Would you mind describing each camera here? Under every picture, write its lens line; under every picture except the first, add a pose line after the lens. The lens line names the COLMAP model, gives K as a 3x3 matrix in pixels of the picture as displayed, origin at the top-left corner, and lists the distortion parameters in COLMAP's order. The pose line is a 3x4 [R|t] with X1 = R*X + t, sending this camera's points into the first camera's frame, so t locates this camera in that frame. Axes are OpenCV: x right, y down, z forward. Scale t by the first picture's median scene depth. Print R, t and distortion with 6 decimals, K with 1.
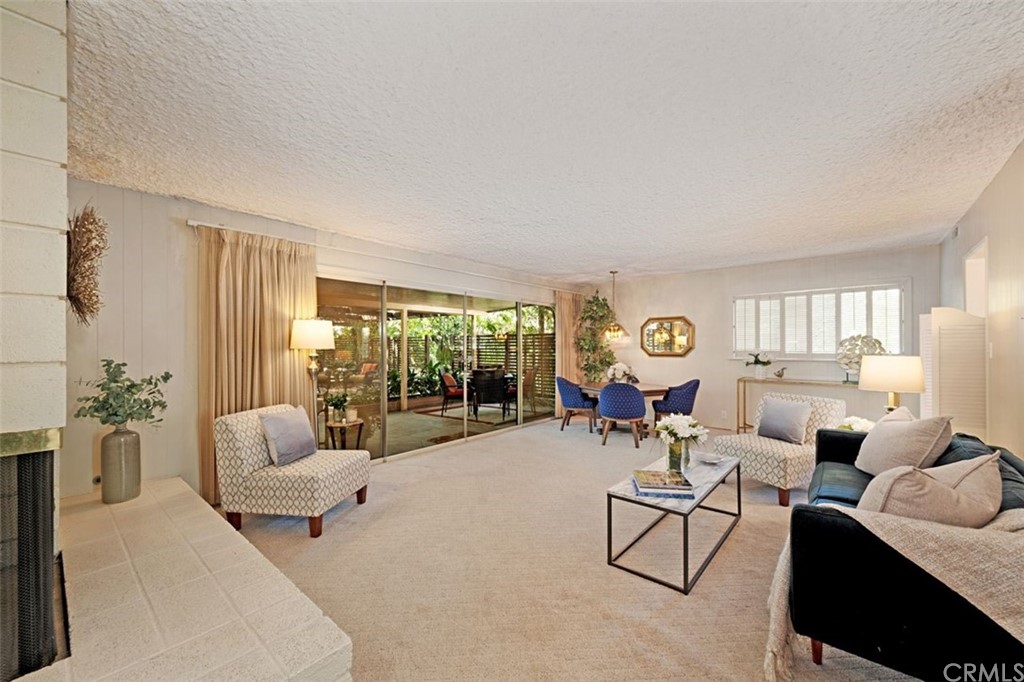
lens RADIAL K [[401.6, 0, 513.6], [0, 401.6, 346.0], [0, 0, 1]] dist [-0.002300, -0.000344]
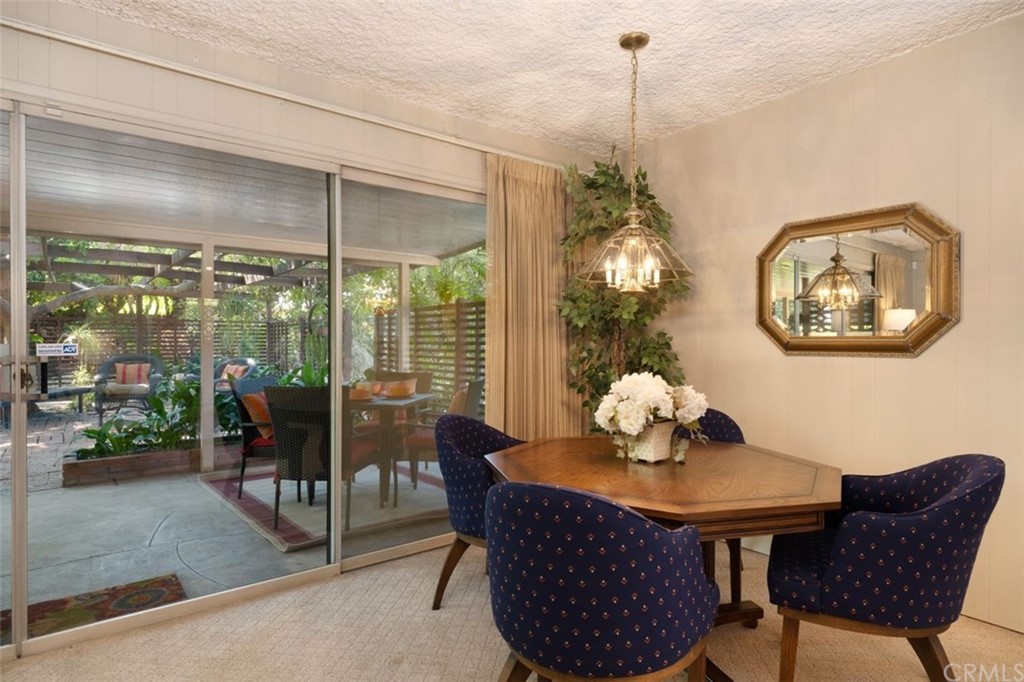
lens RADIAL K [[588.4, 0, 510.1], [0, 588.4, 342.0], [0, 0, 1]] dist [0.000946, 0.000078]
pose [[0.982612, 0.008159, -0.185493, 0.215291], [-0.007761, 0.999966, 0.002873, 0.018073], [0.185510, -0.001384, 0.982641, 0.524574]]
